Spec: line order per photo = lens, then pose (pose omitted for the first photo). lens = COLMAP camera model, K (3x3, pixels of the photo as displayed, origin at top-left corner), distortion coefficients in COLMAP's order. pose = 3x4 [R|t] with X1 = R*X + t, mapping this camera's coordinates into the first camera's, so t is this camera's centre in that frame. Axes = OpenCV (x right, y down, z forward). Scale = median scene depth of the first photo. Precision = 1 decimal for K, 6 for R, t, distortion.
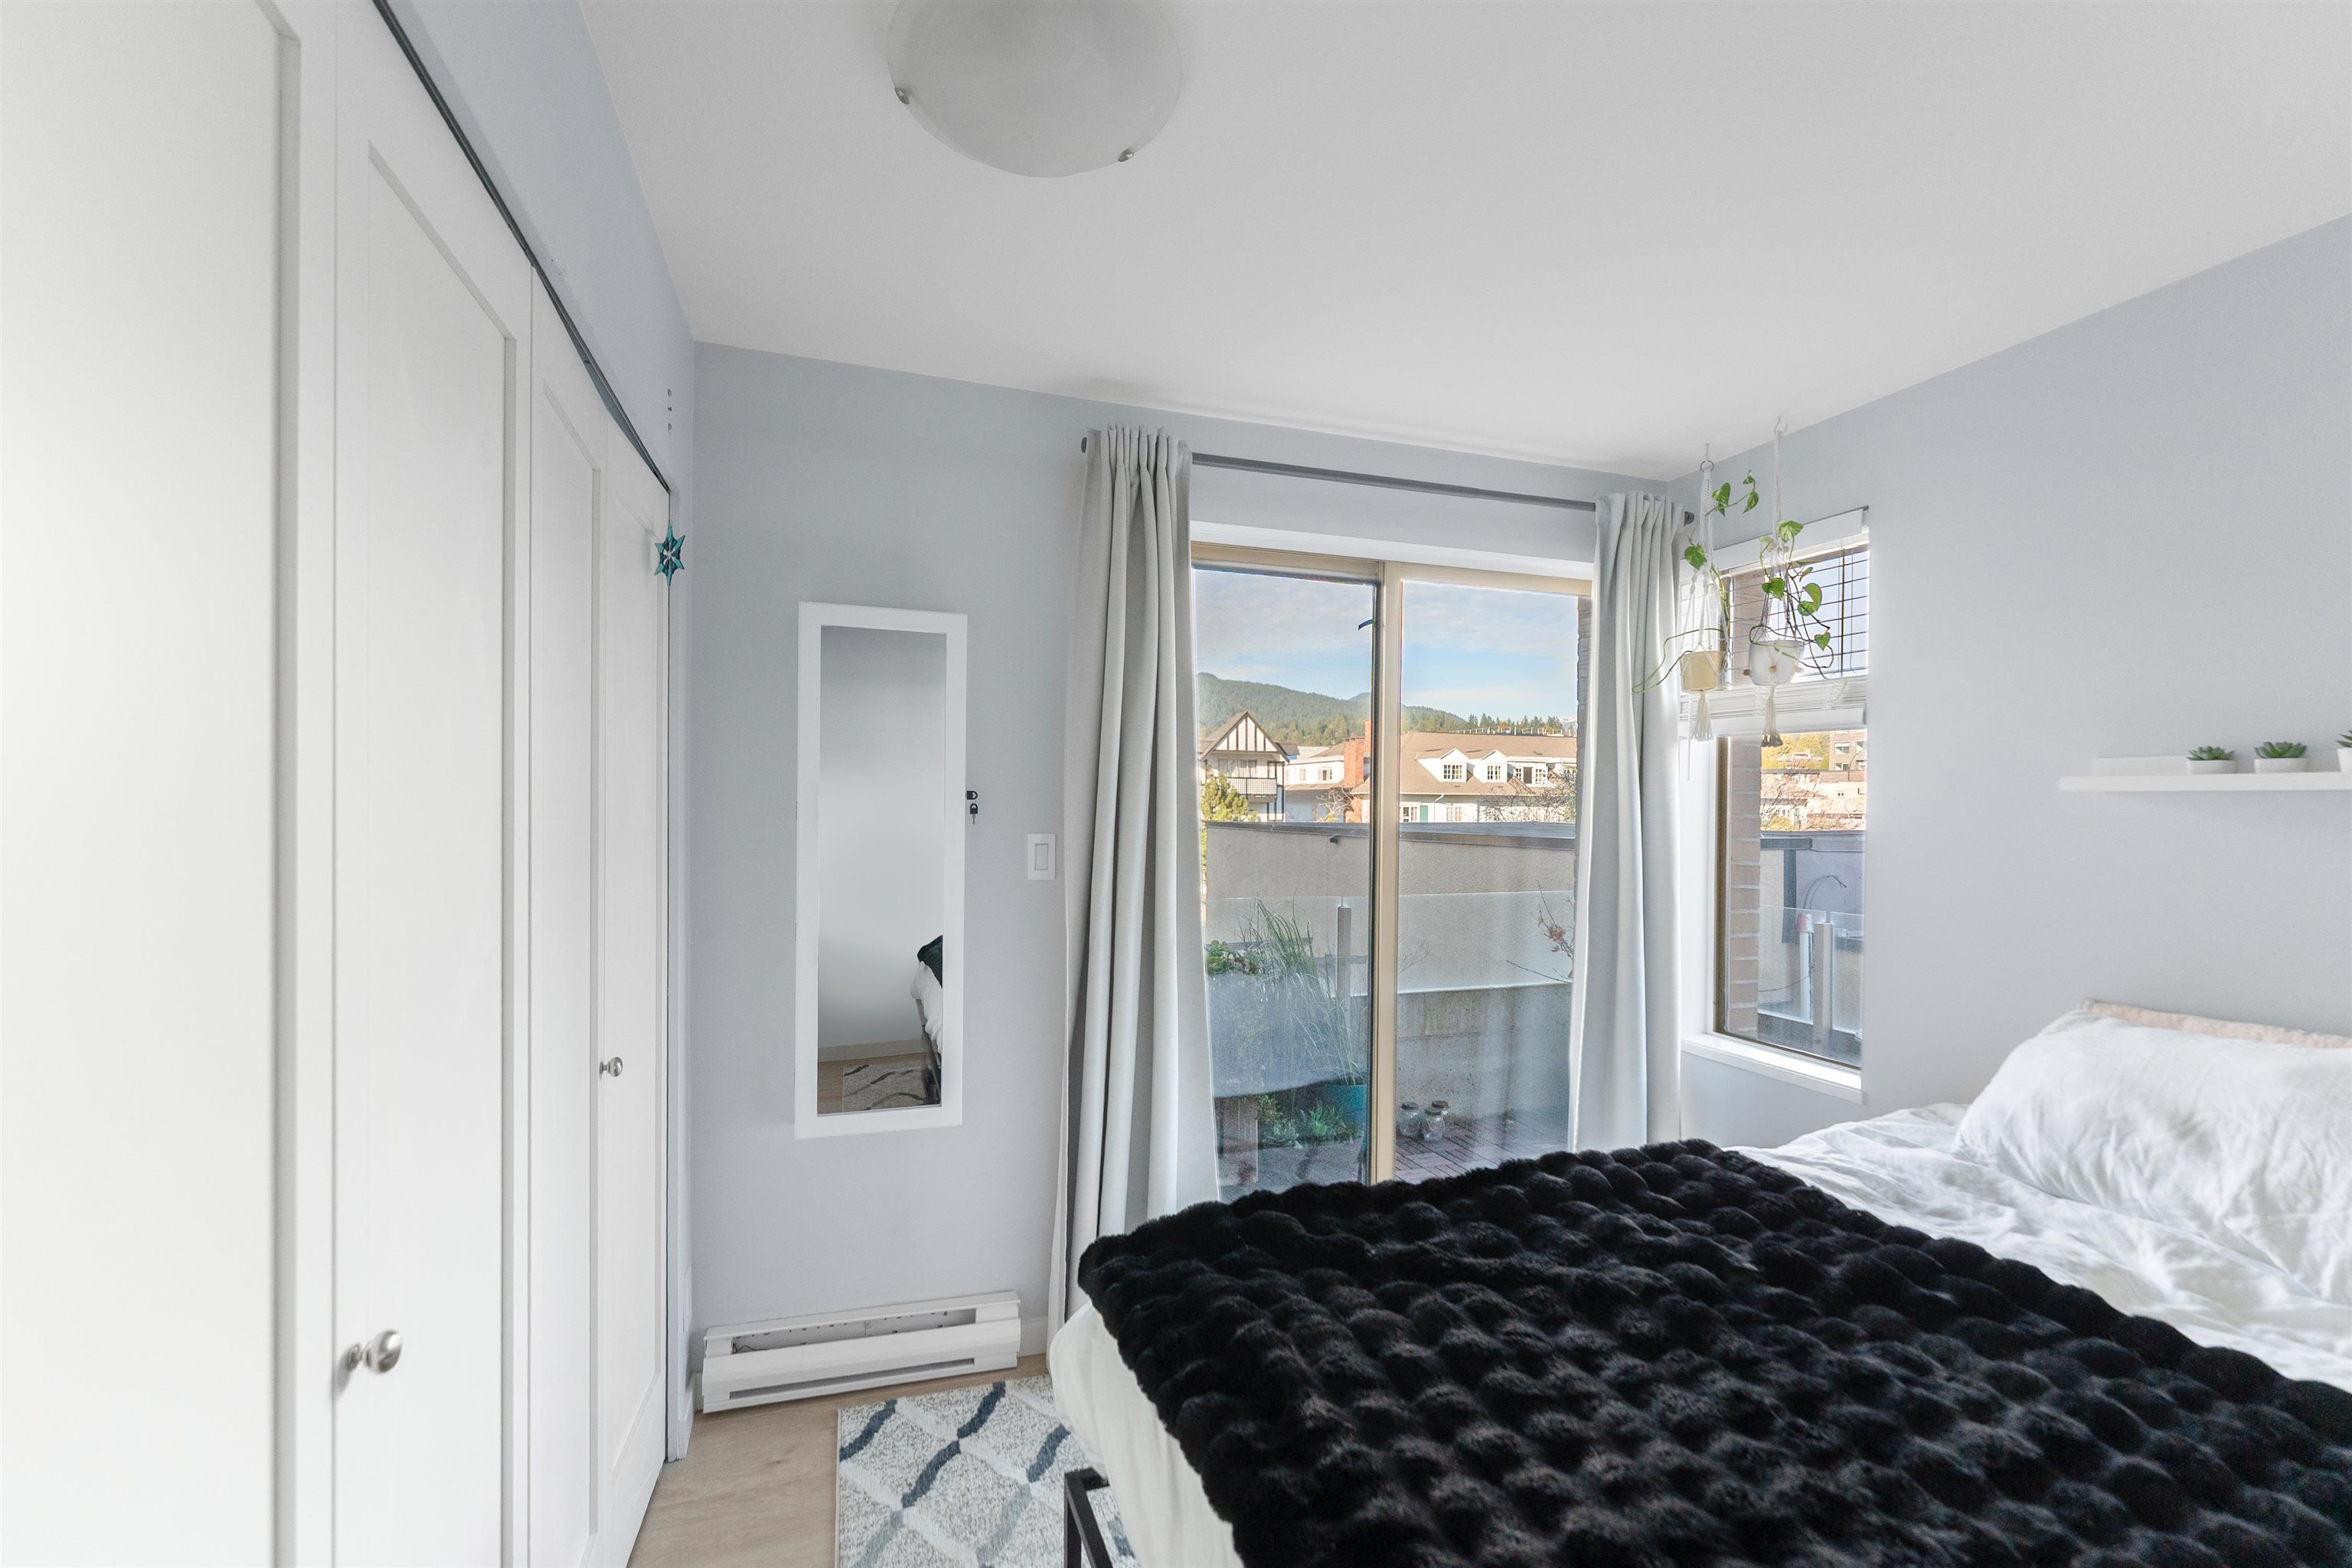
lens RADIAL K [[962.6, 0, 1162.6], [0, 962.6, 809.7], [0, 0, 1]] dist [-0.017355, 0.004565]
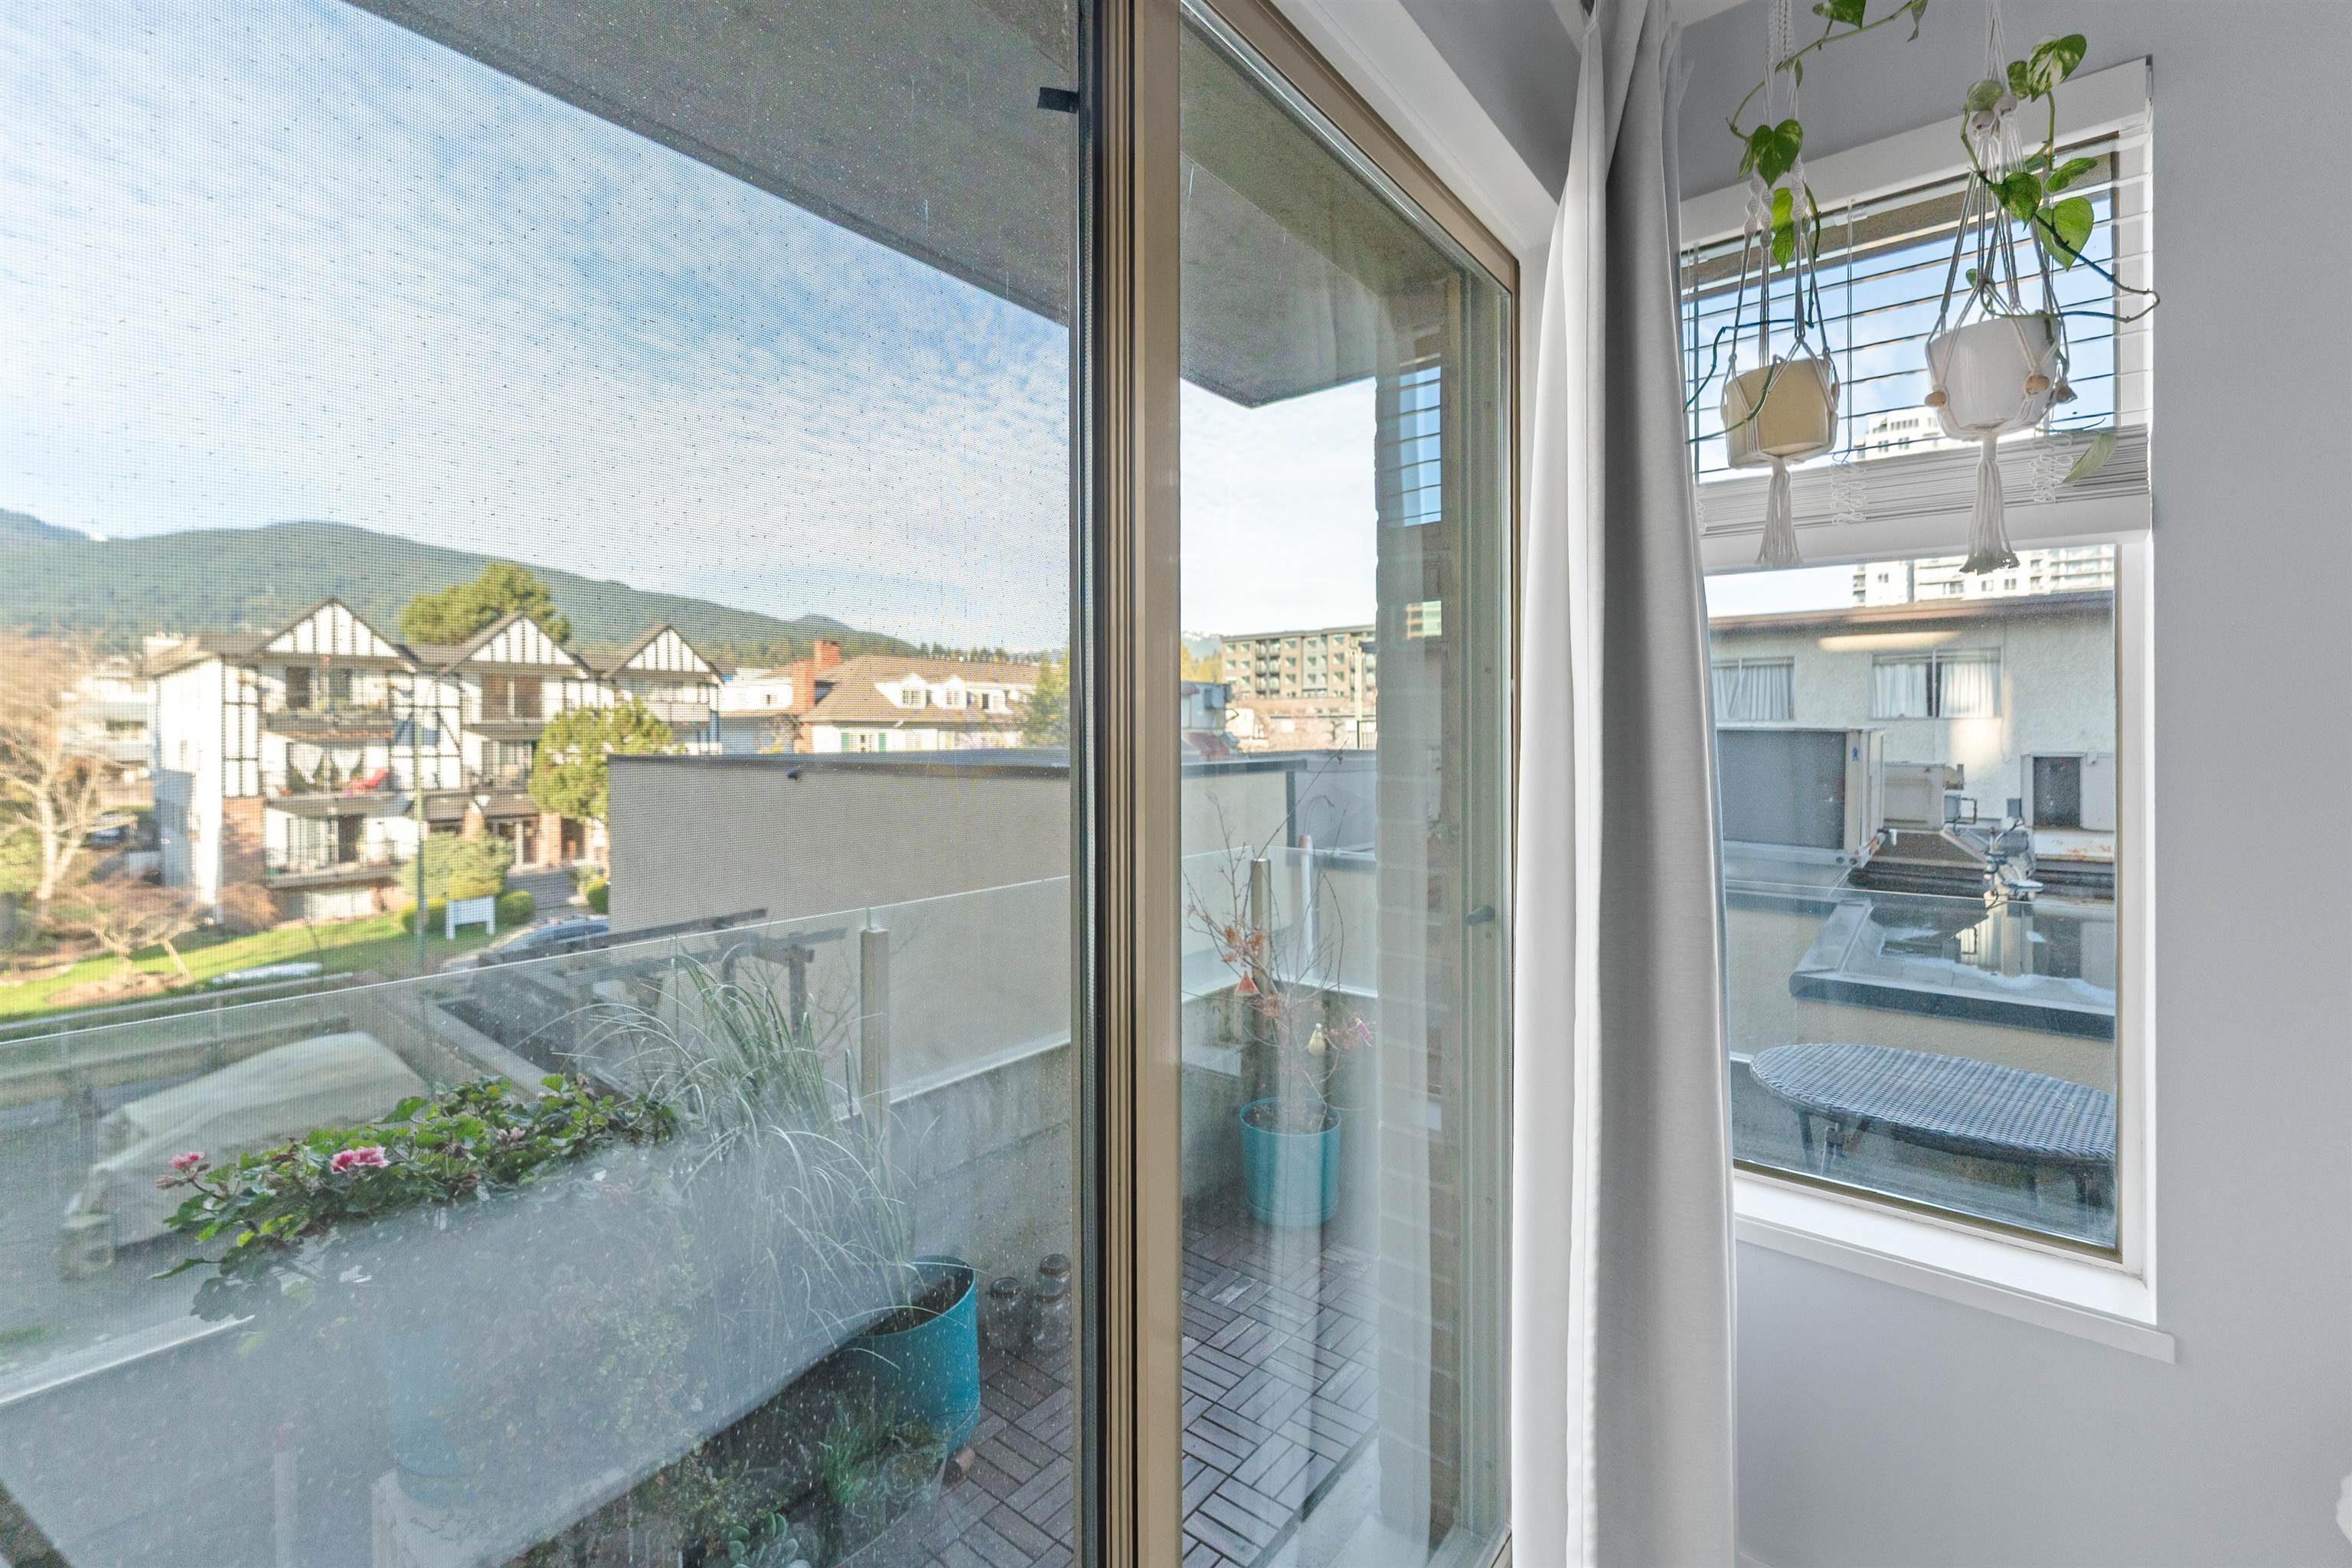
lens RADIAL K [[949.2, 0, 1181.8], [0, 949.2, 736.9], [0, 0, 1]] dist [0.000352, 0.000009]
pose [[0.836451, -0.012963, 0.547889, 0.083990], [0.012917, 0.999909, 0.003937, 0.001269], [-0.547890, 0.003784, 0.836542, 0.776712]]
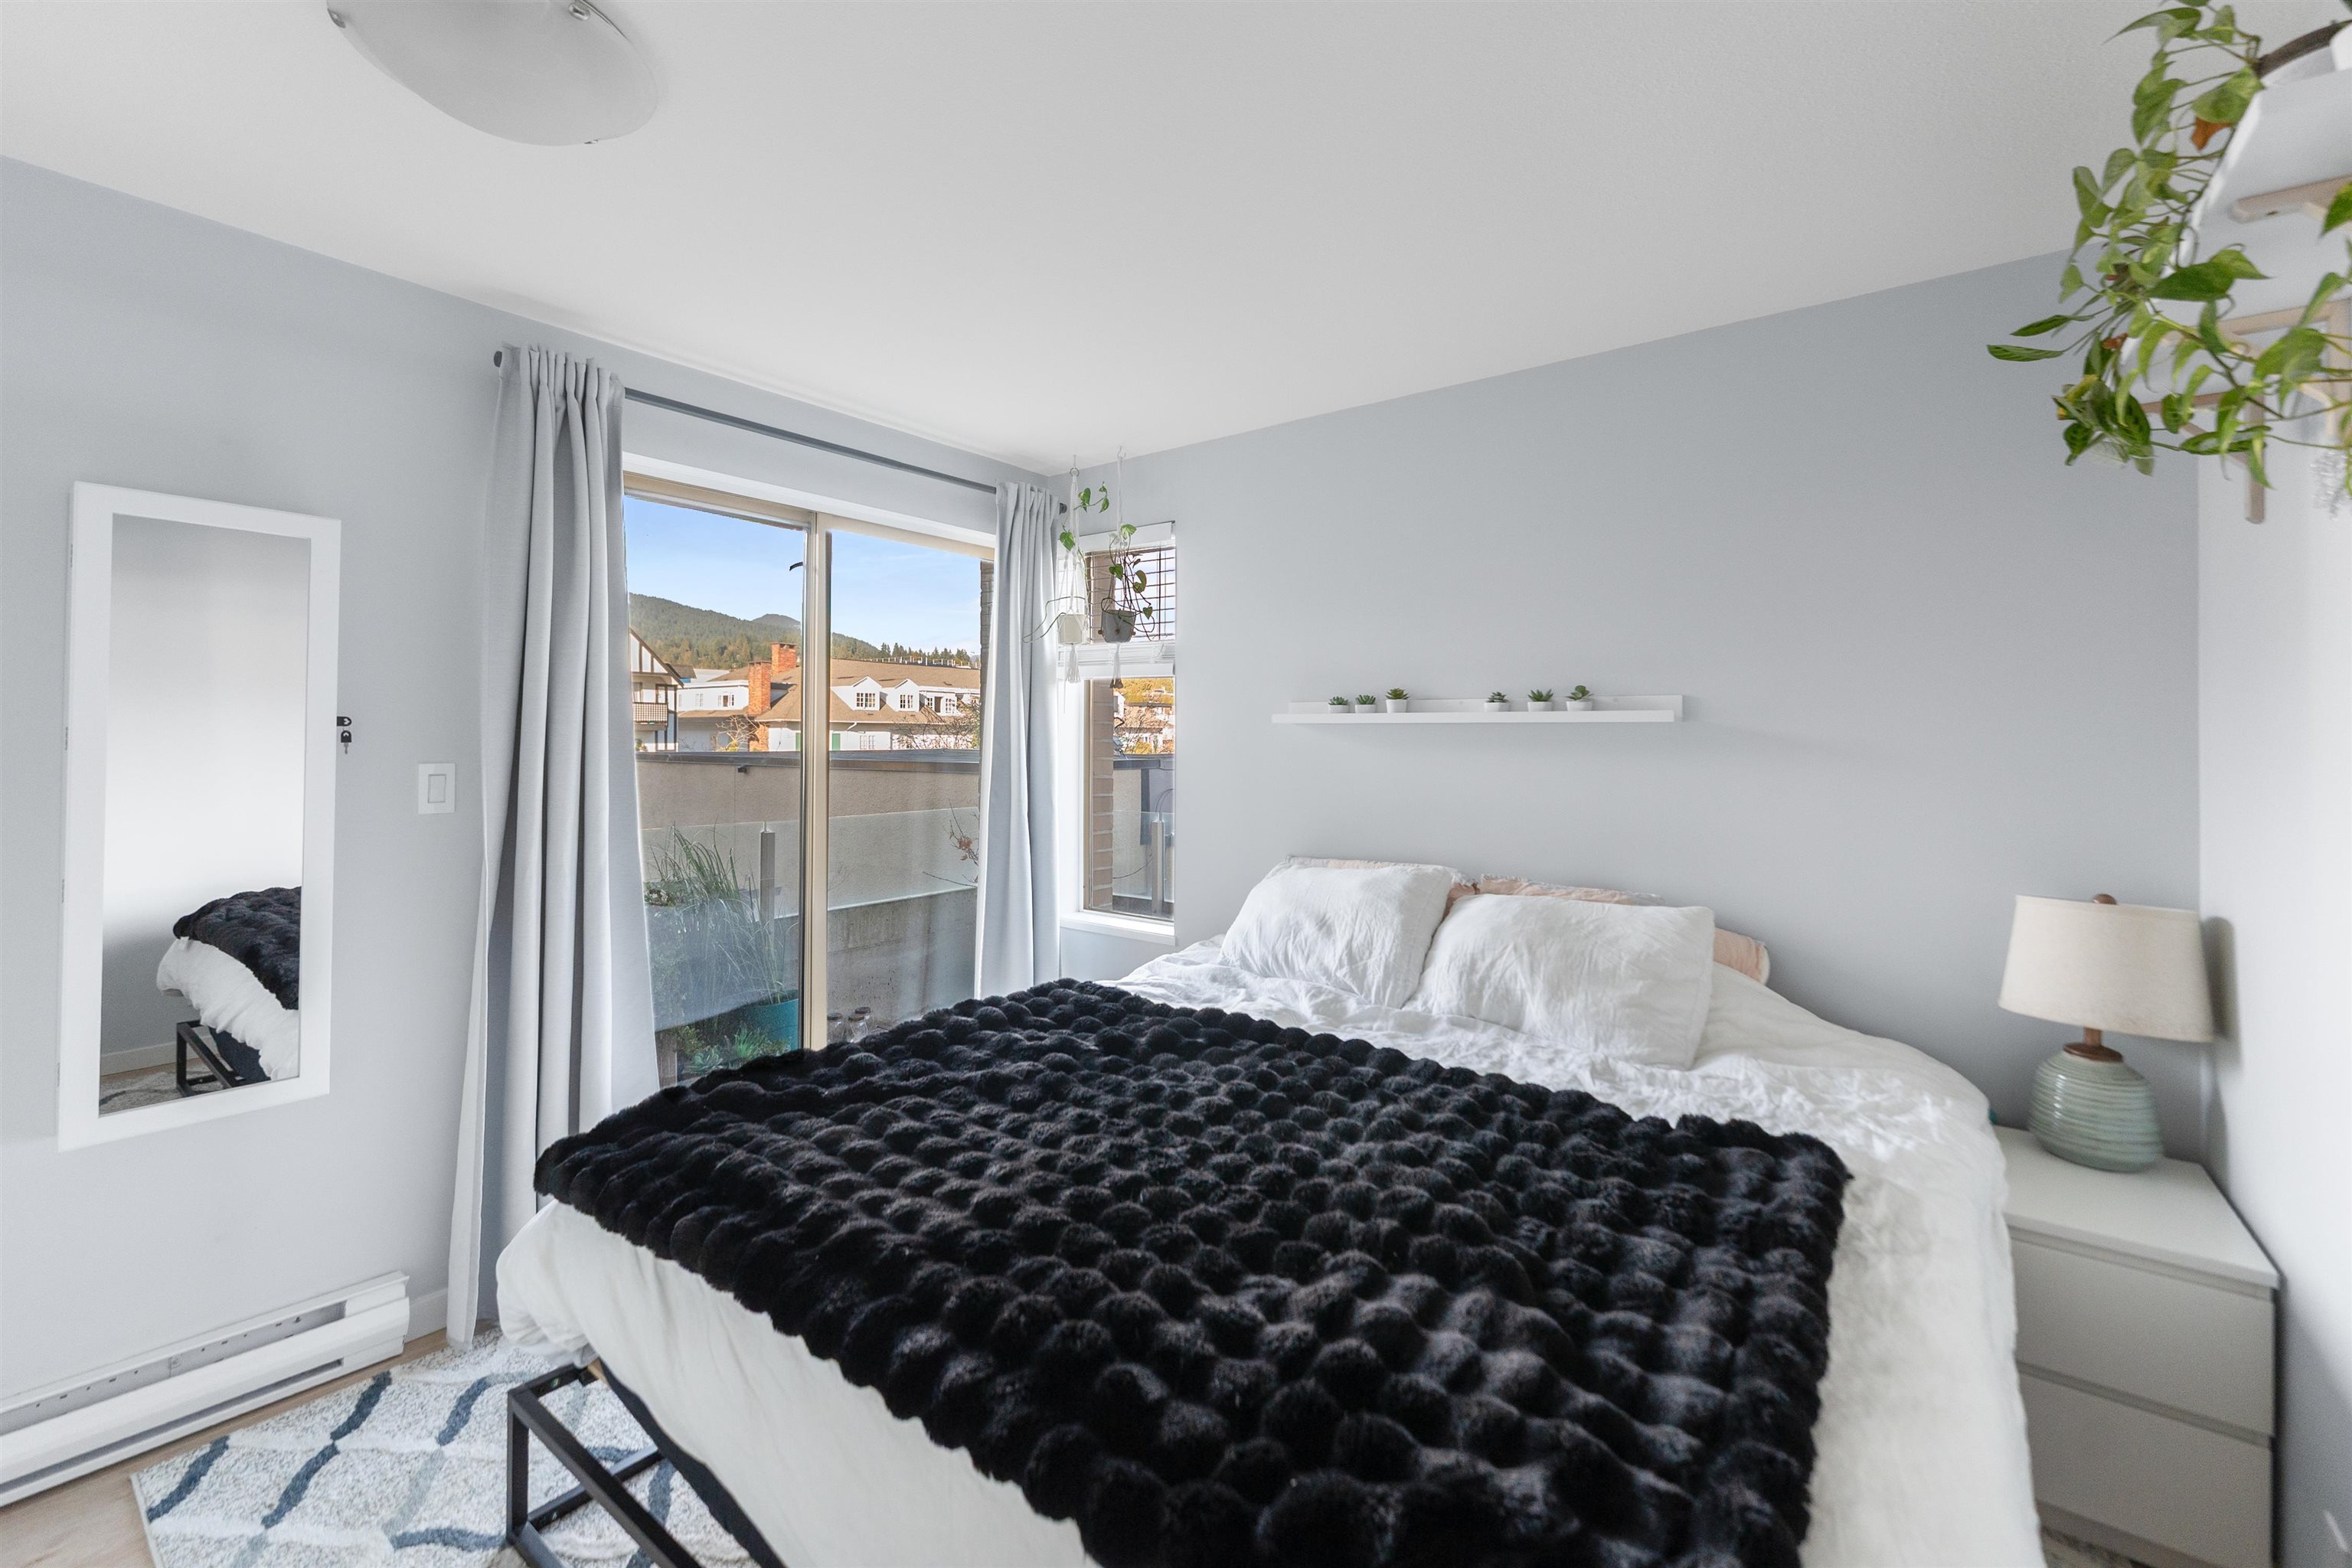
lens RADIAL K [[961.4, 0, 1187.7], [0, 961.4, 734.6], [0, 0, 1]] dist [0.001101, -0.000003]
pose [[0.815566, -0.001786, 0.578661, -0.060216], [0.003743, 0.999991, -0.002189, 0.001680], [-0.578651, 0.003951, 0.815565, -0.146547]]
